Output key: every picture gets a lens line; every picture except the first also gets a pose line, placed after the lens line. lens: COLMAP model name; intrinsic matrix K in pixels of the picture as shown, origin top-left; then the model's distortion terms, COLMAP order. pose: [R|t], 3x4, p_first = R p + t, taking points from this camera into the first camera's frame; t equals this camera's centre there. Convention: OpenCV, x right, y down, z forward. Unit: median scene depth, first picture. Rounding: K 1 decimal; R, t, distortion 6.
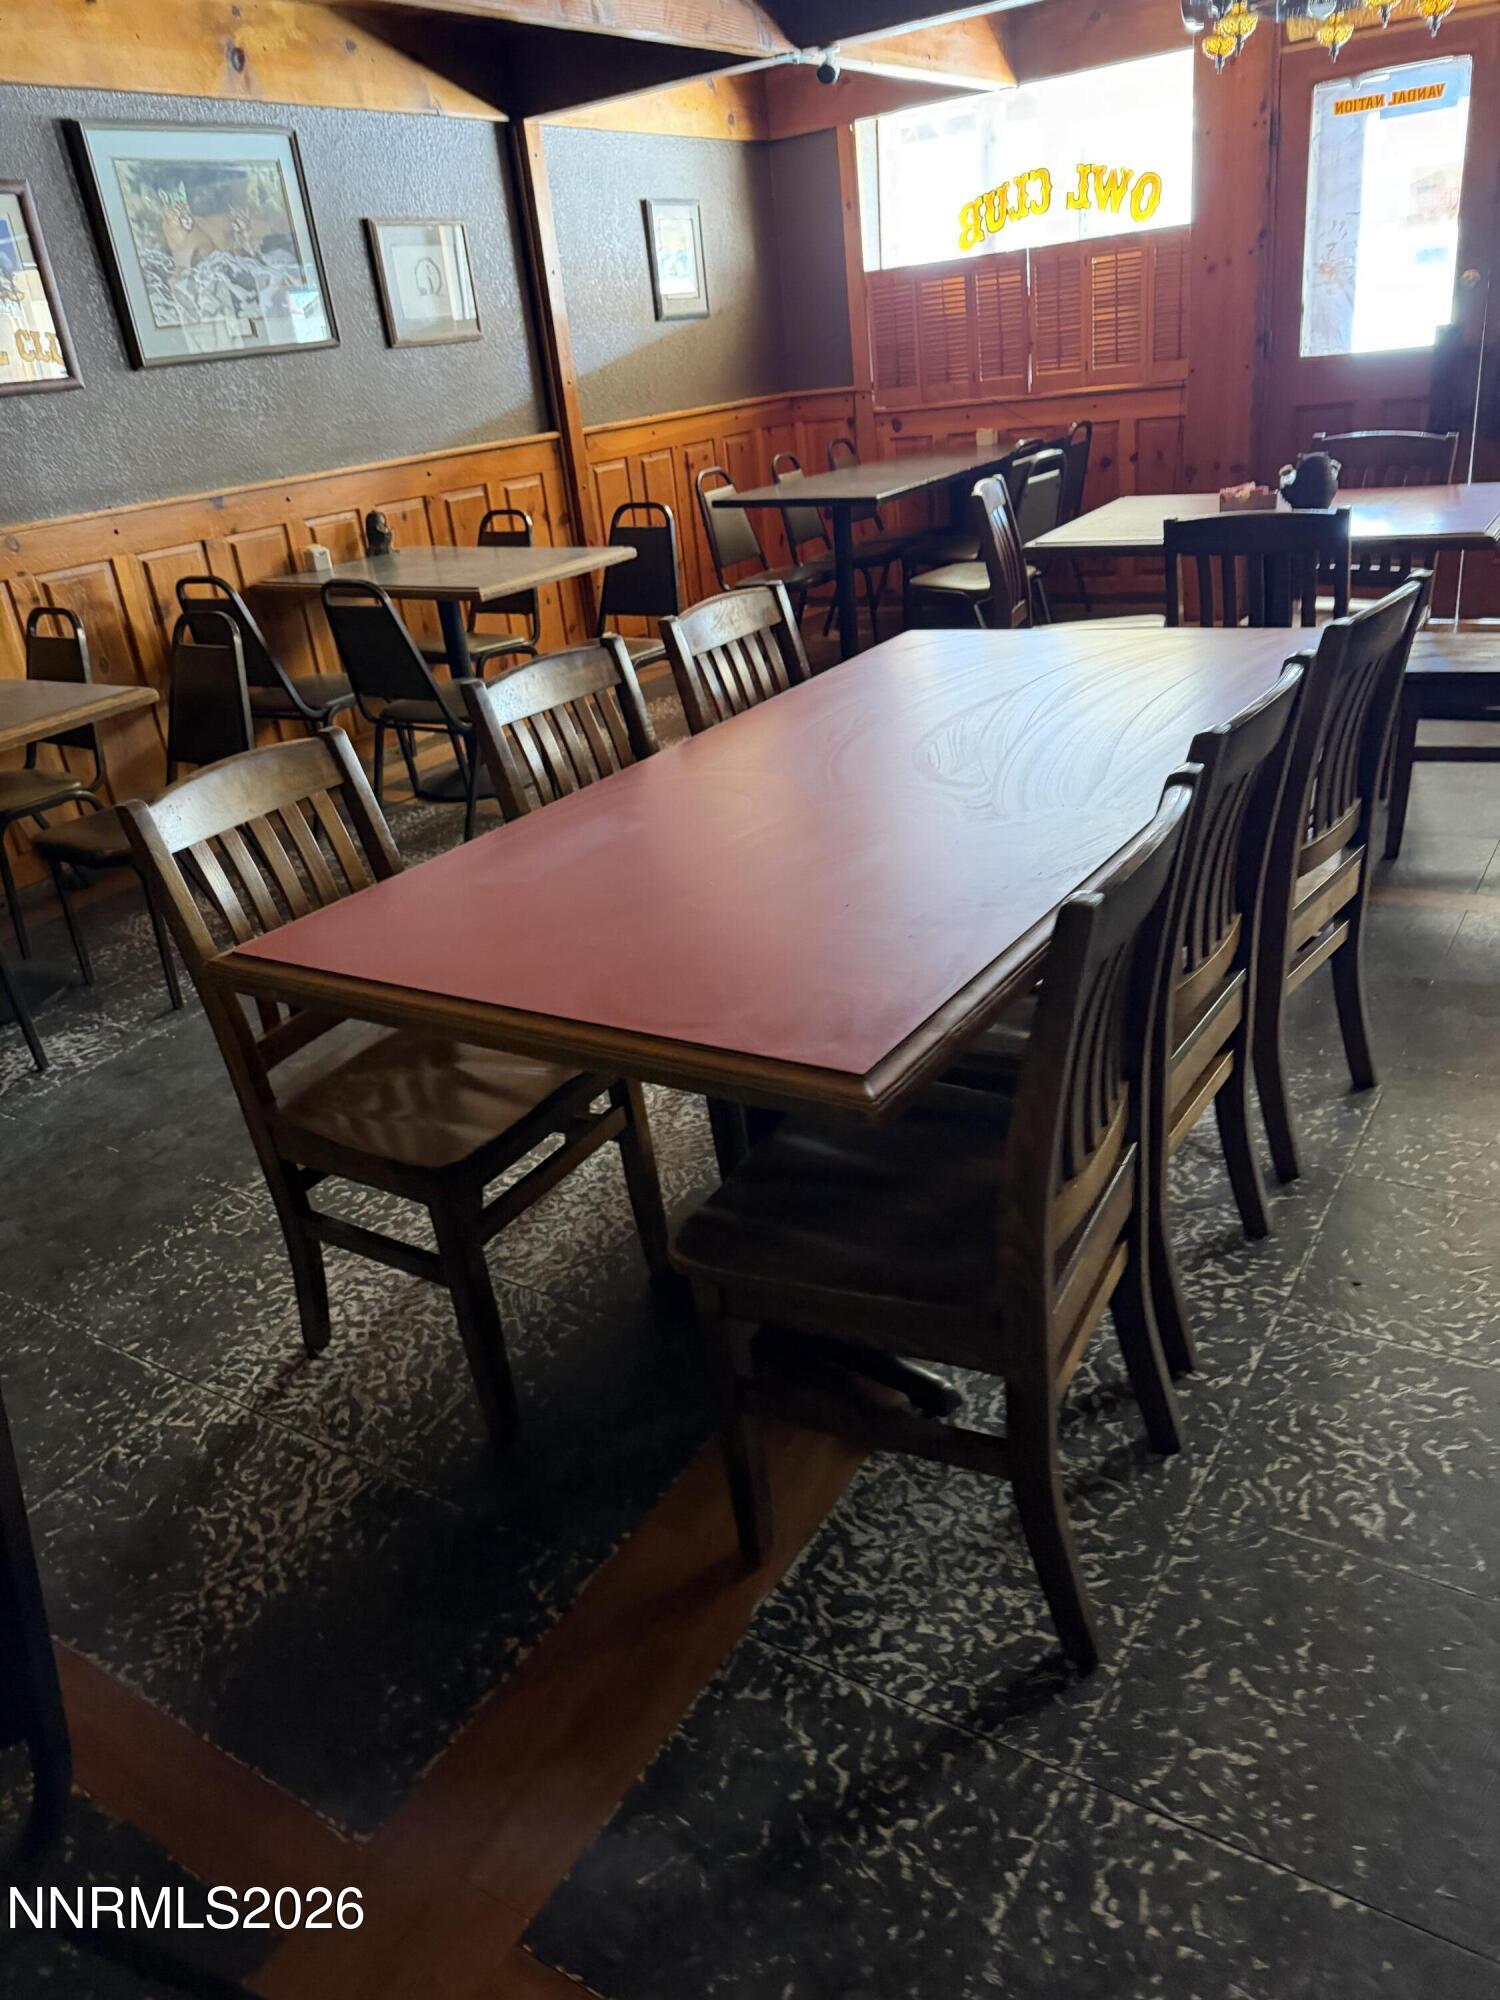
lens RADIAL K [[1380.4, 0, 733.9], [0, 1380.4, 997.0], [0, 0, 1]] dist [0.049769, -0.067028]
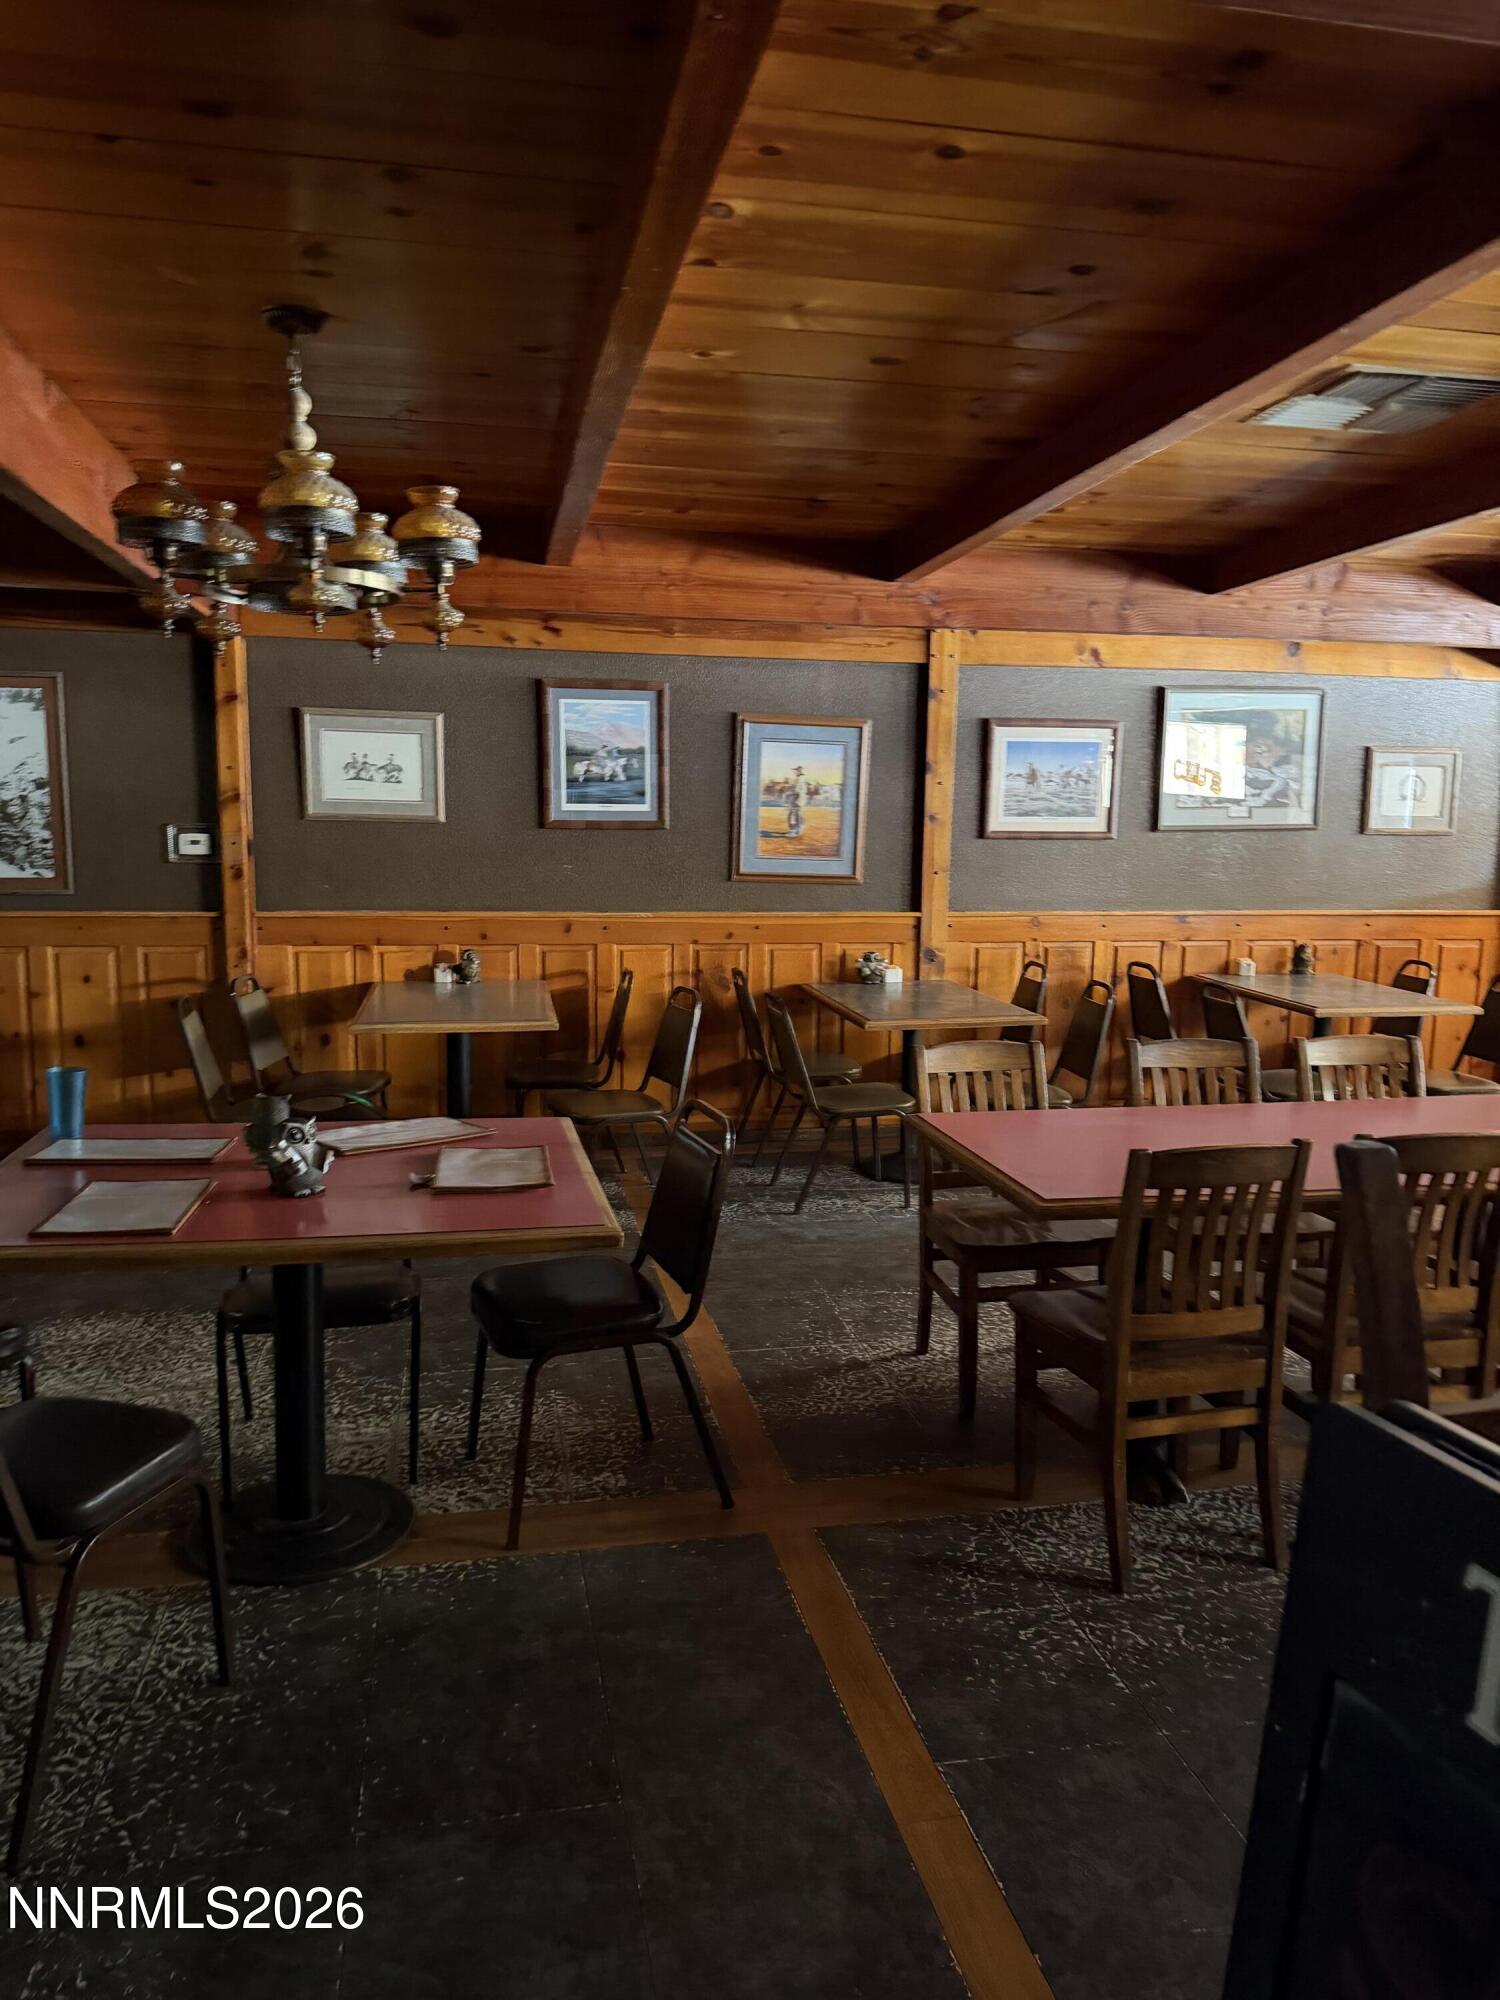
lens RADIAL K [[1380.4, 0, 737.5], [0, 1380.4, 993.1], [0, 0, 1]] dist [0.049769, -0.067028]
pose [[0.684925, 0.206546, -0.698725, 0.354680], [-0.384714, 0.916921, -0.106070, 0.050823], [0.618767, 0.341460, 0.707484, -0.299794]]
